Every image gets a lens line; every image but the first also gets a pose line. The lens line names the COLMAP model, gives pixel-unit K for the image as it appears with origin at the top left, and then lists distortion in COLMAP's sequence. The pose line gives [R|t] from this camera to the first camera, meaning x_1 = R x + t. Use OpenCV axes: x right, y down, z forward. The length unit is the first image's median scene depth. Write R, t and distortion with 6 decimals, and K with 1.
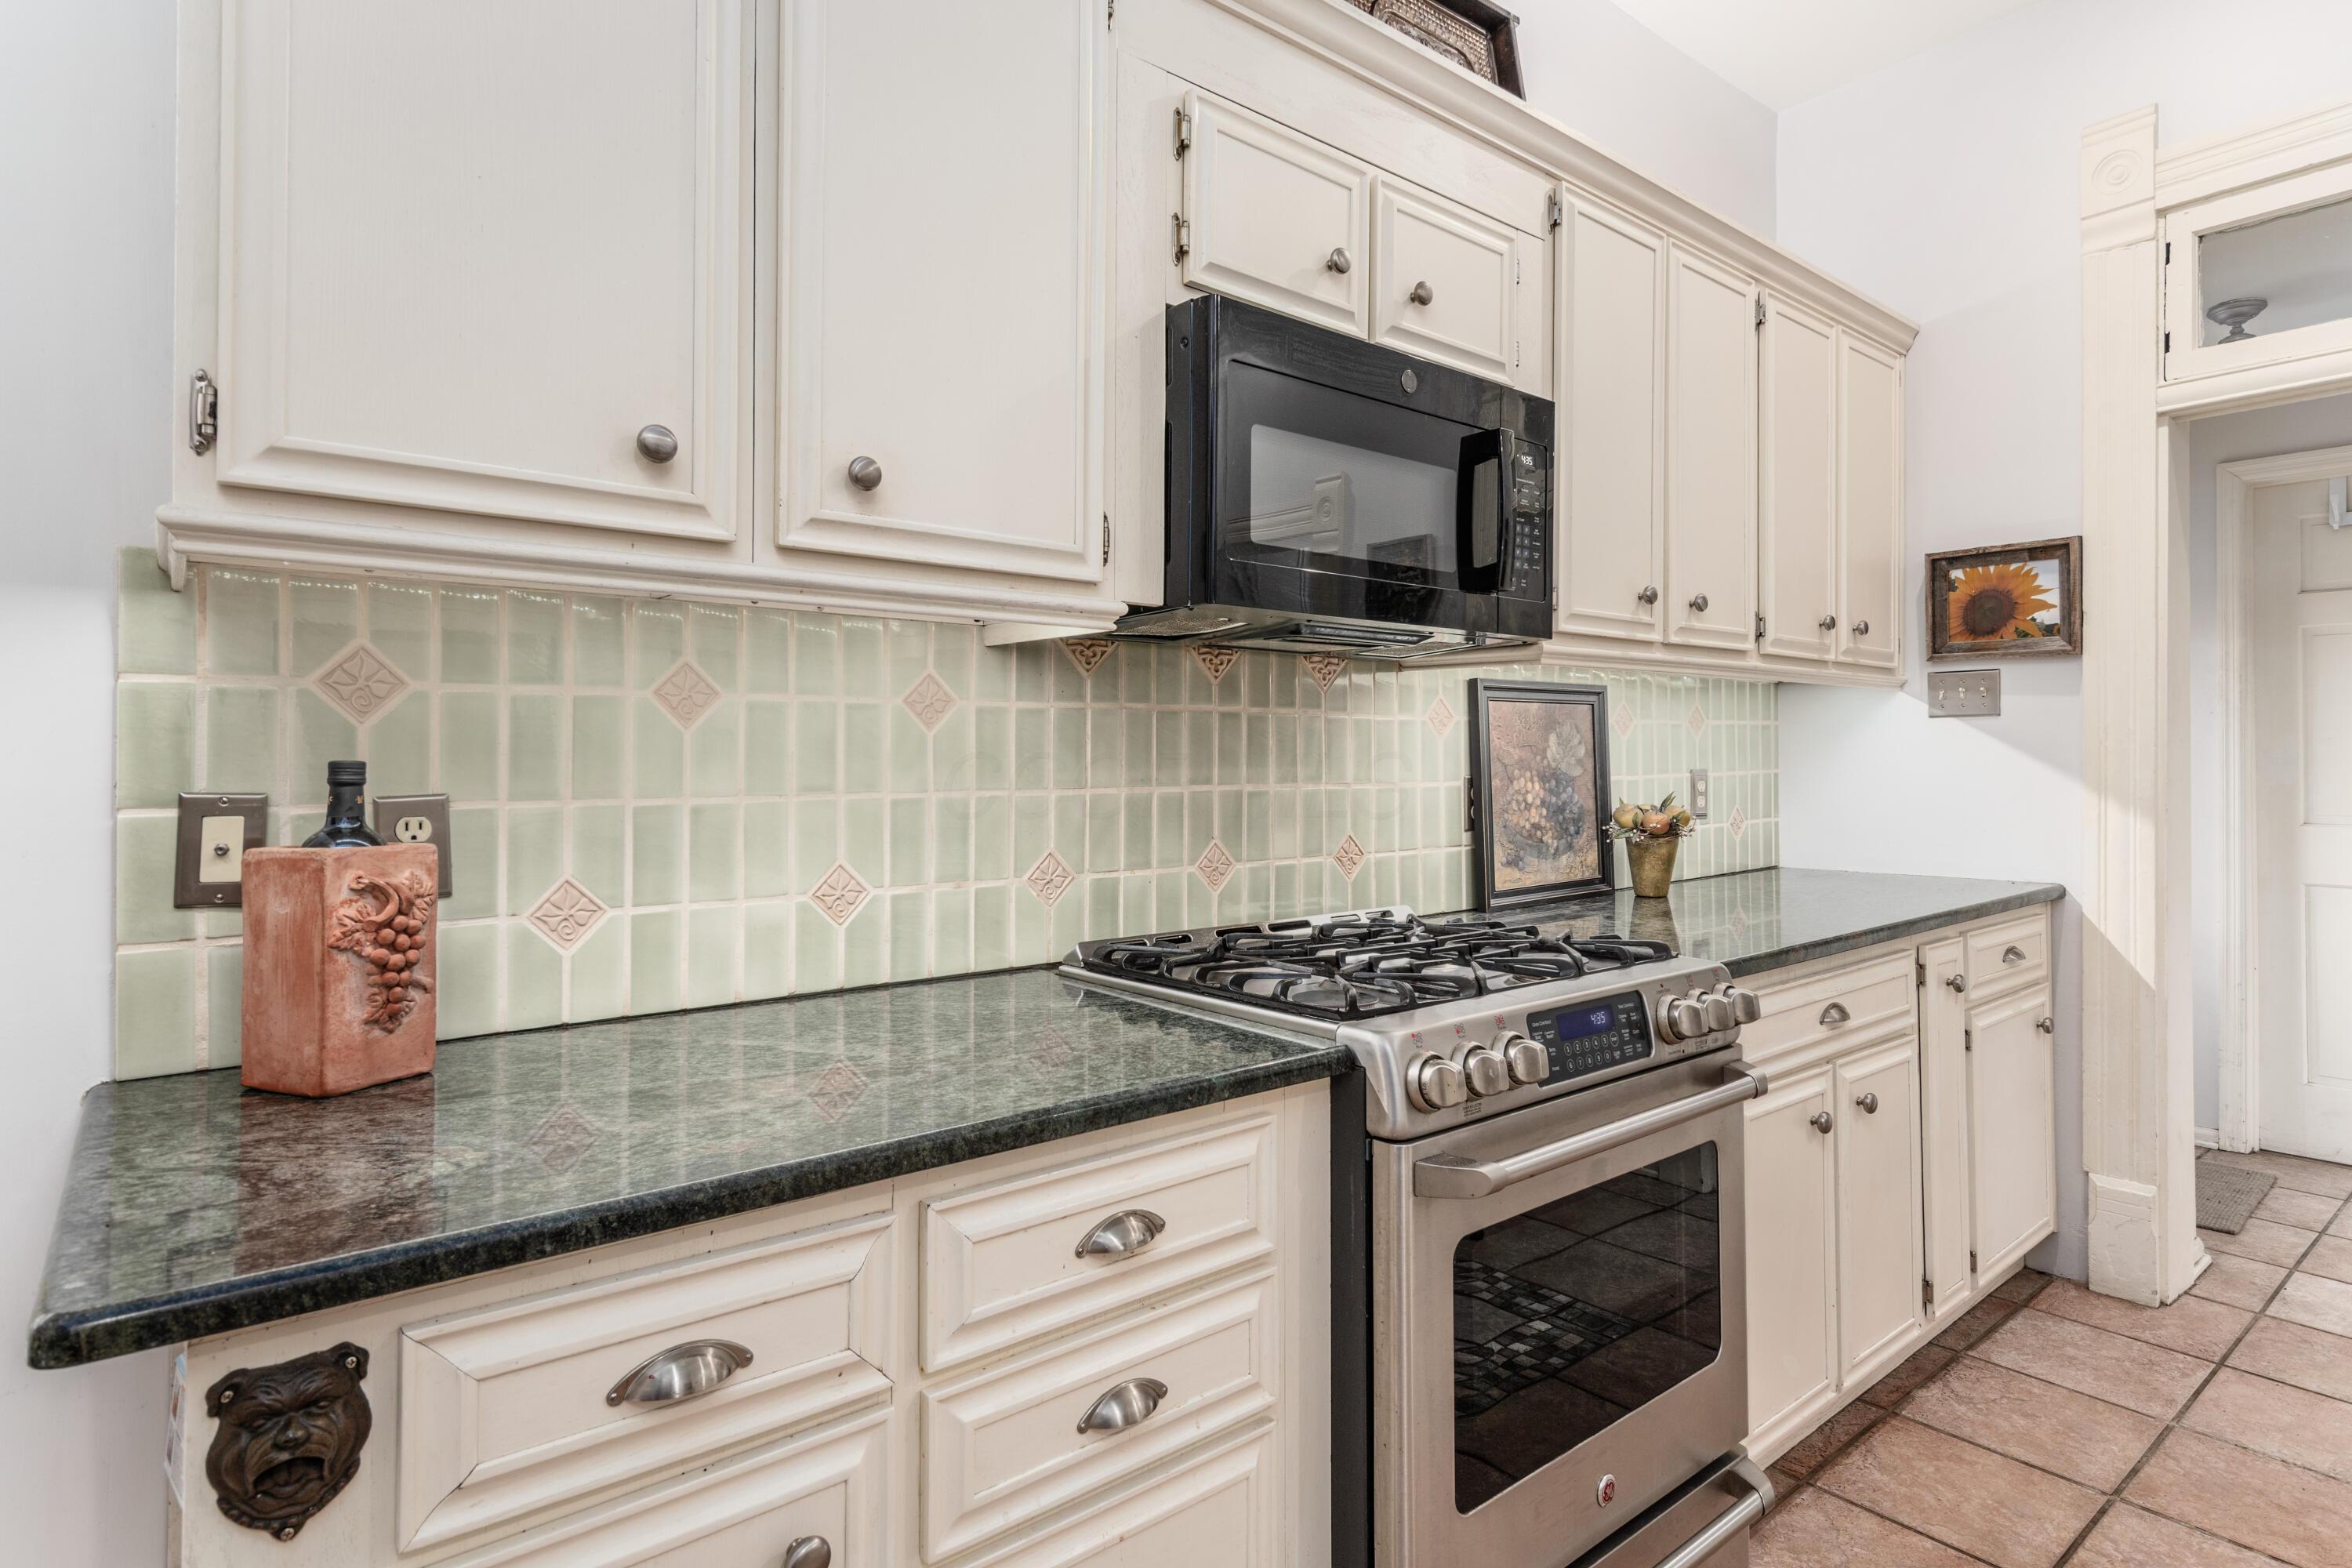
lens RADIAL K [[1198.4, 0, 1123.4], [0, 1198.4, 764.2], [0, 0, 1]] dist [-0.004325, -0.002974]
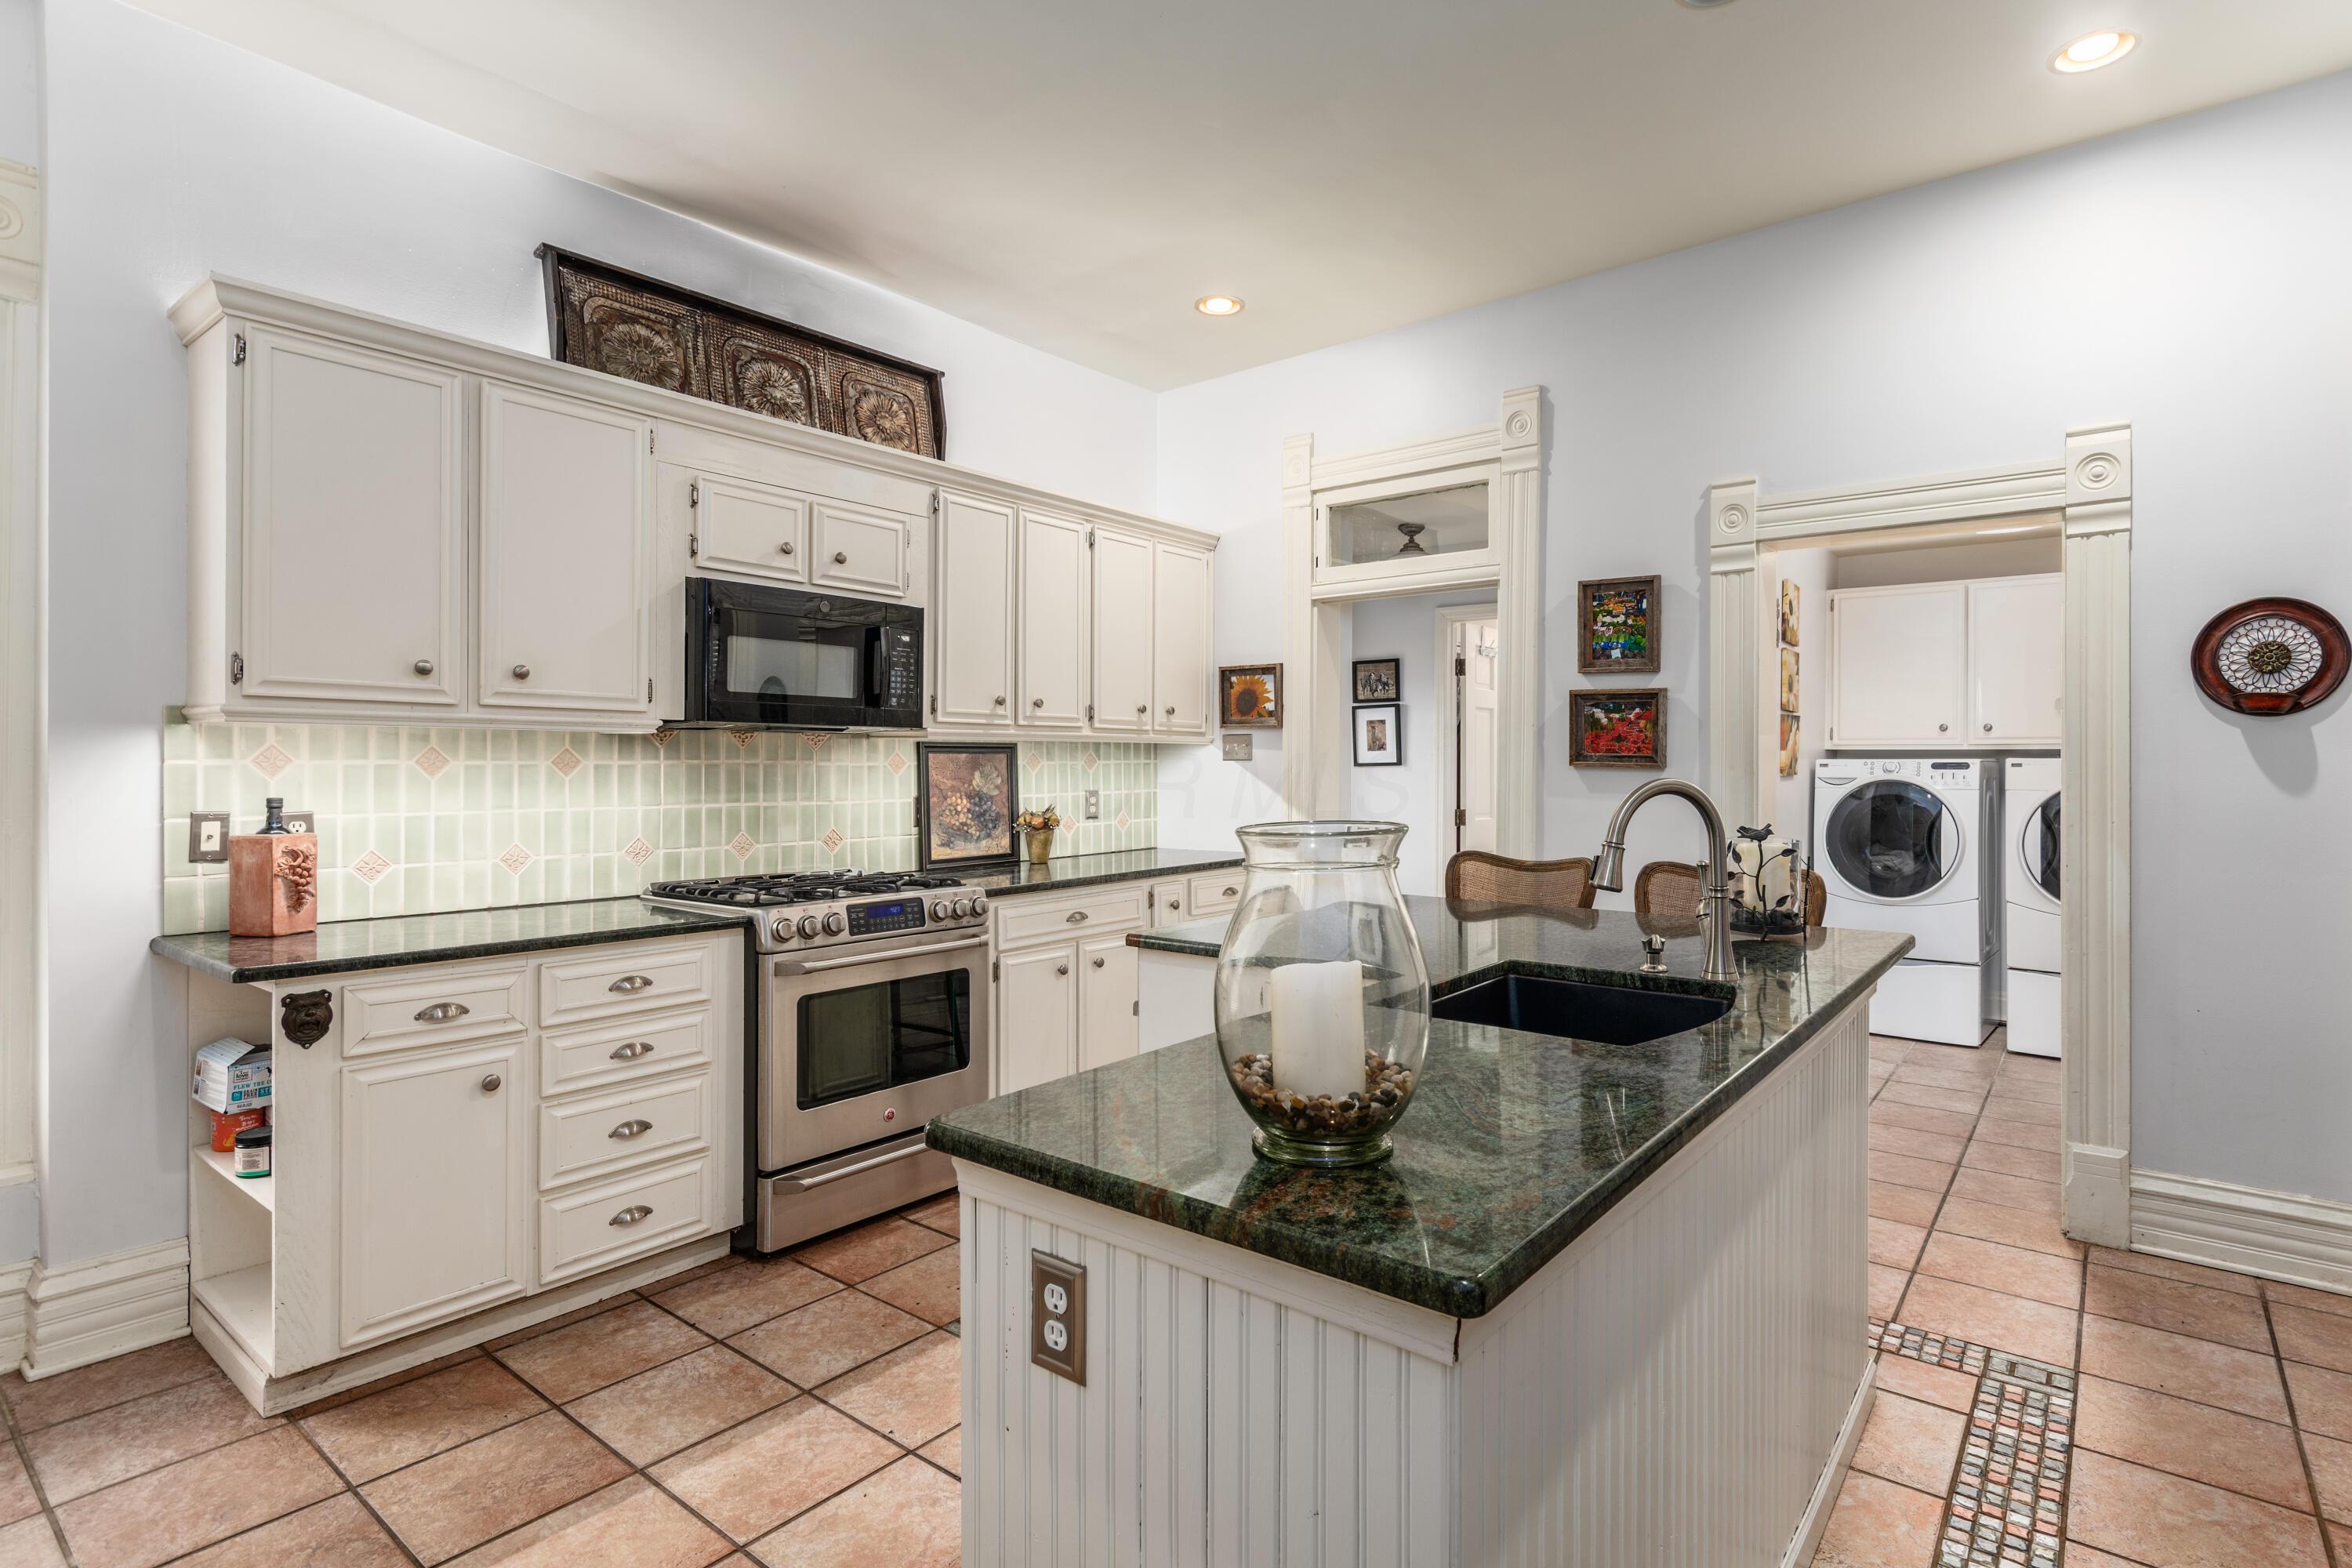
lens RADIAL K [[1198.4, 0, 1201.7], [0, 1198.4, 787.3], [0, 0, 1]] dist [-0.004325, -0.002974]
pose [[0.967887, 0.001703, 0.251382, 0.313101], [-0.006082, 0.999843, 0.016644, -0.044087], [-0.251314, -0.017638, 0.967745, -1.034729]]
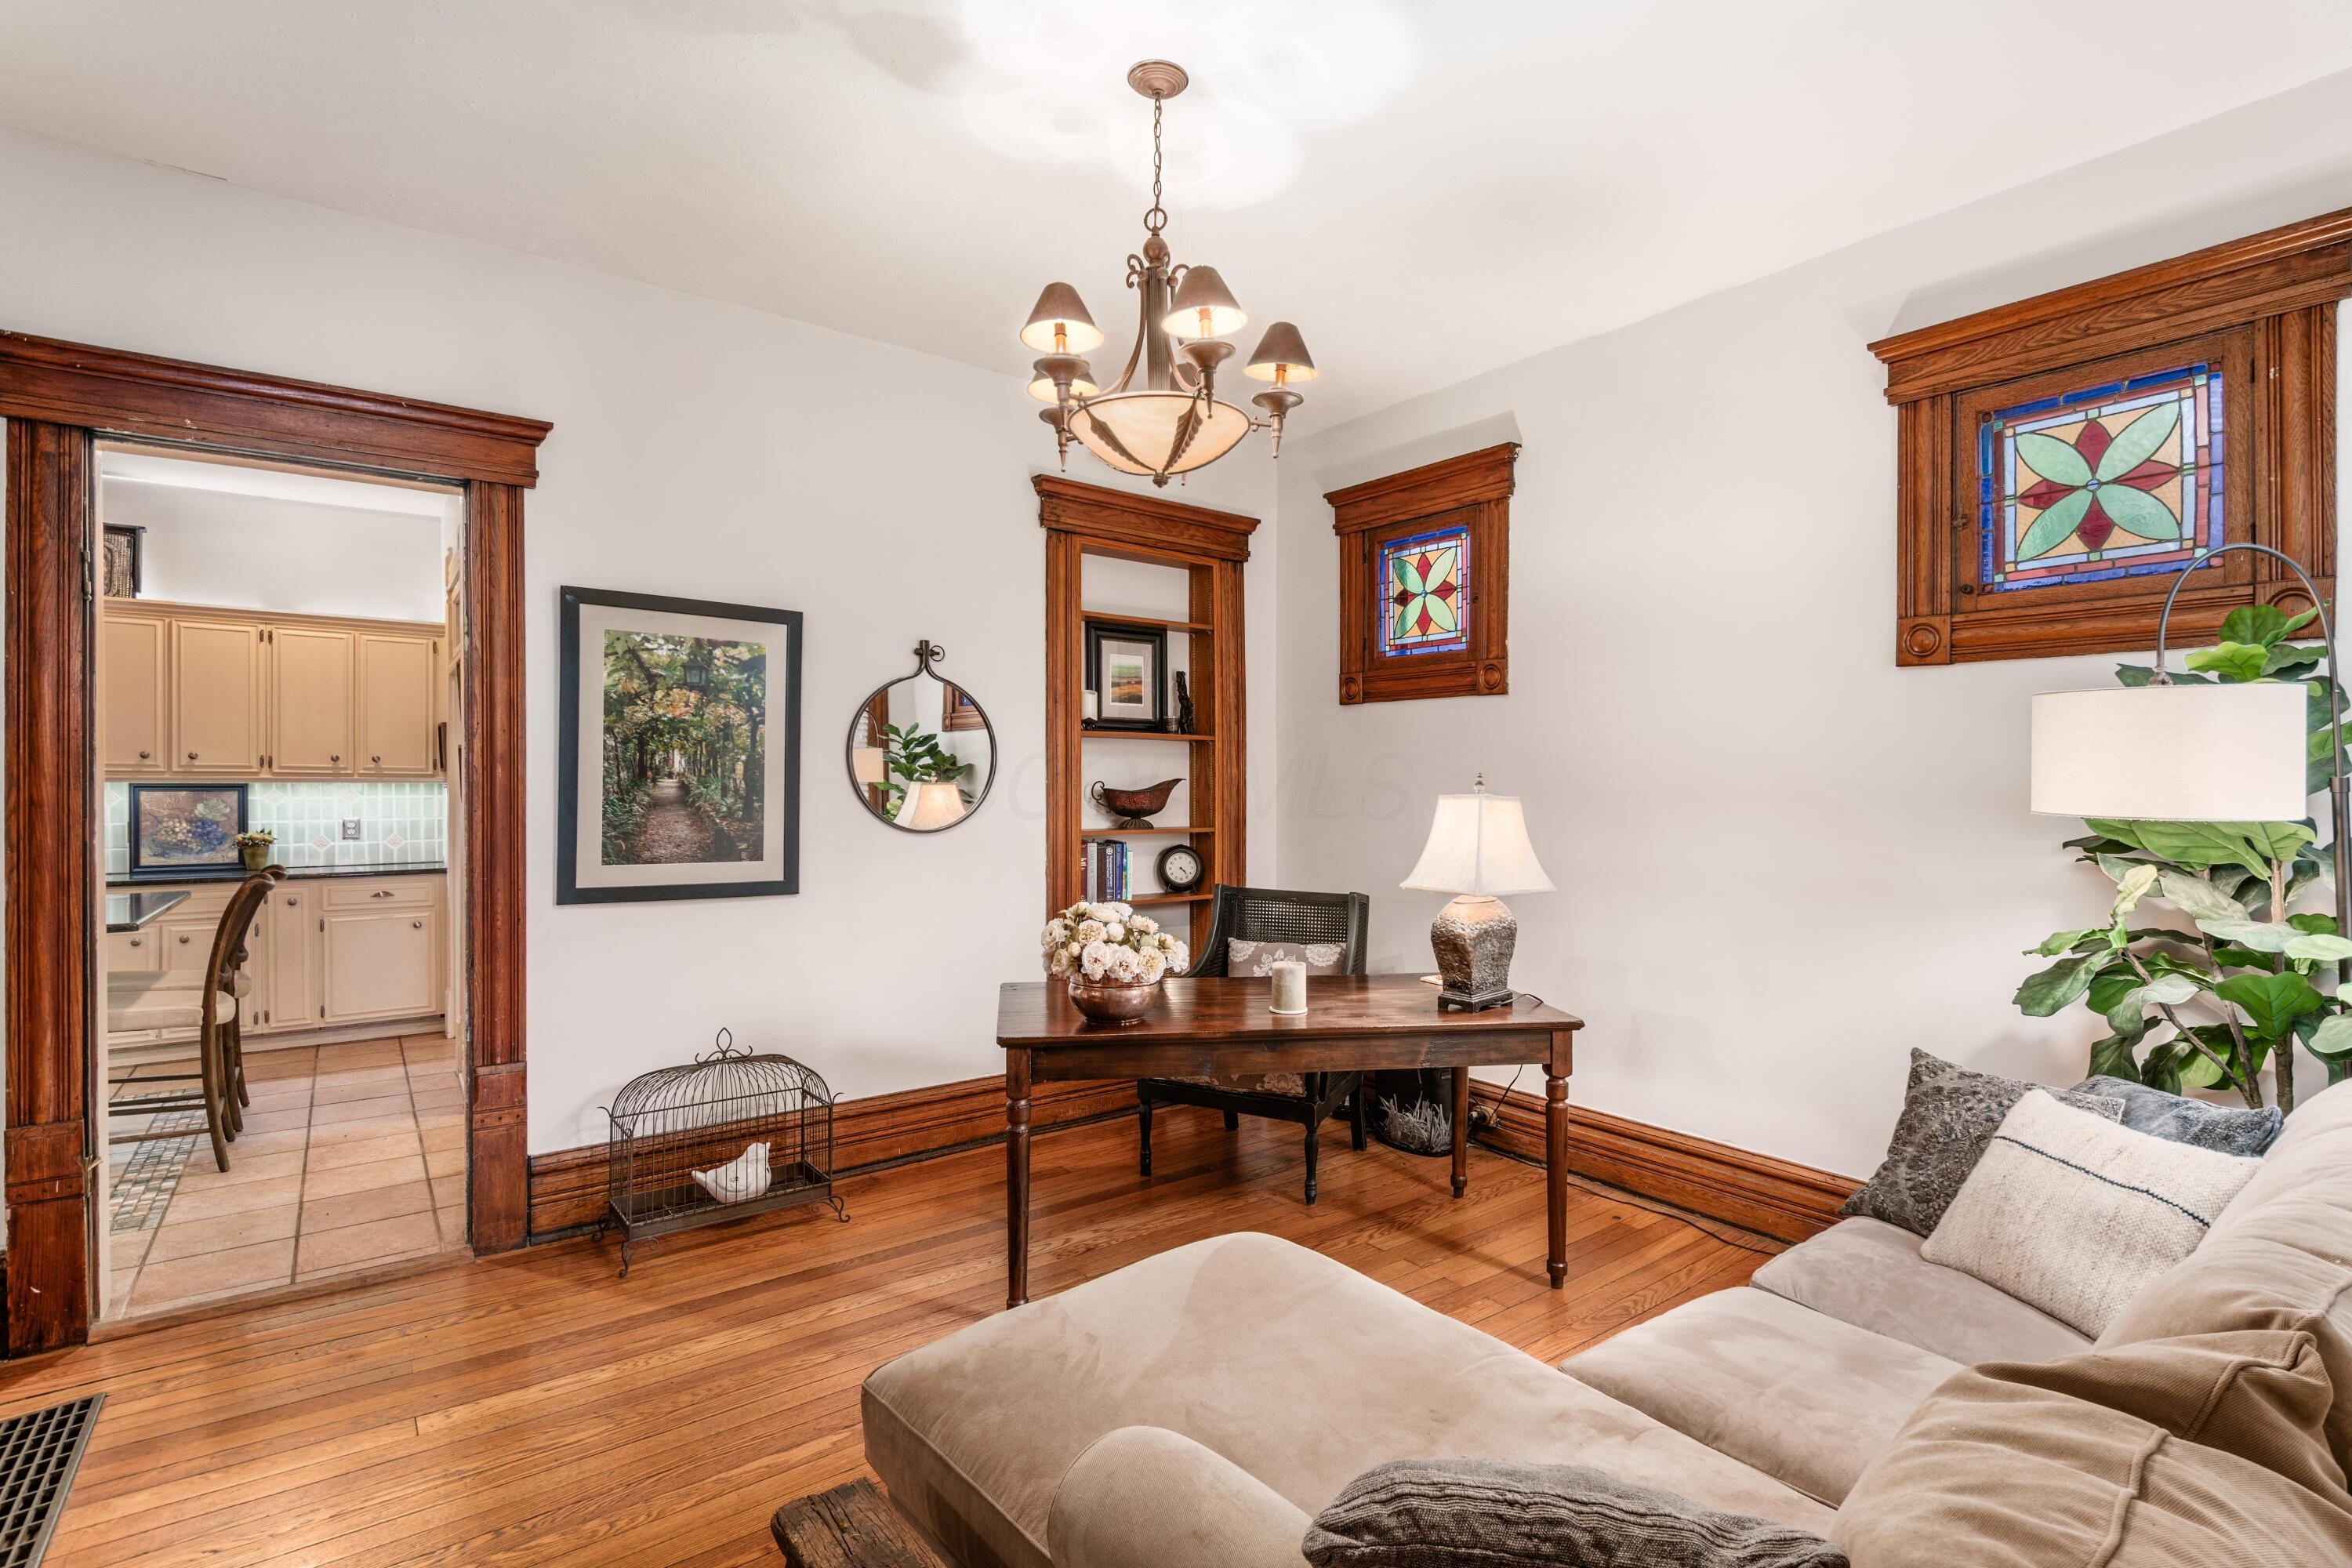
lens RADIAL K [[1109.5, 0, 1194.5], [0, 1109.5, 780.6], [0, 0, 1]] dist [0.002163, -0.002602]
pose [[0.999564, 0.006796, -0.028741, 3.294795], [-0.006757, 0.999976, 0.001454, -0.120294], [0.028750, -0.001259, 0.999586, -1.642527]]
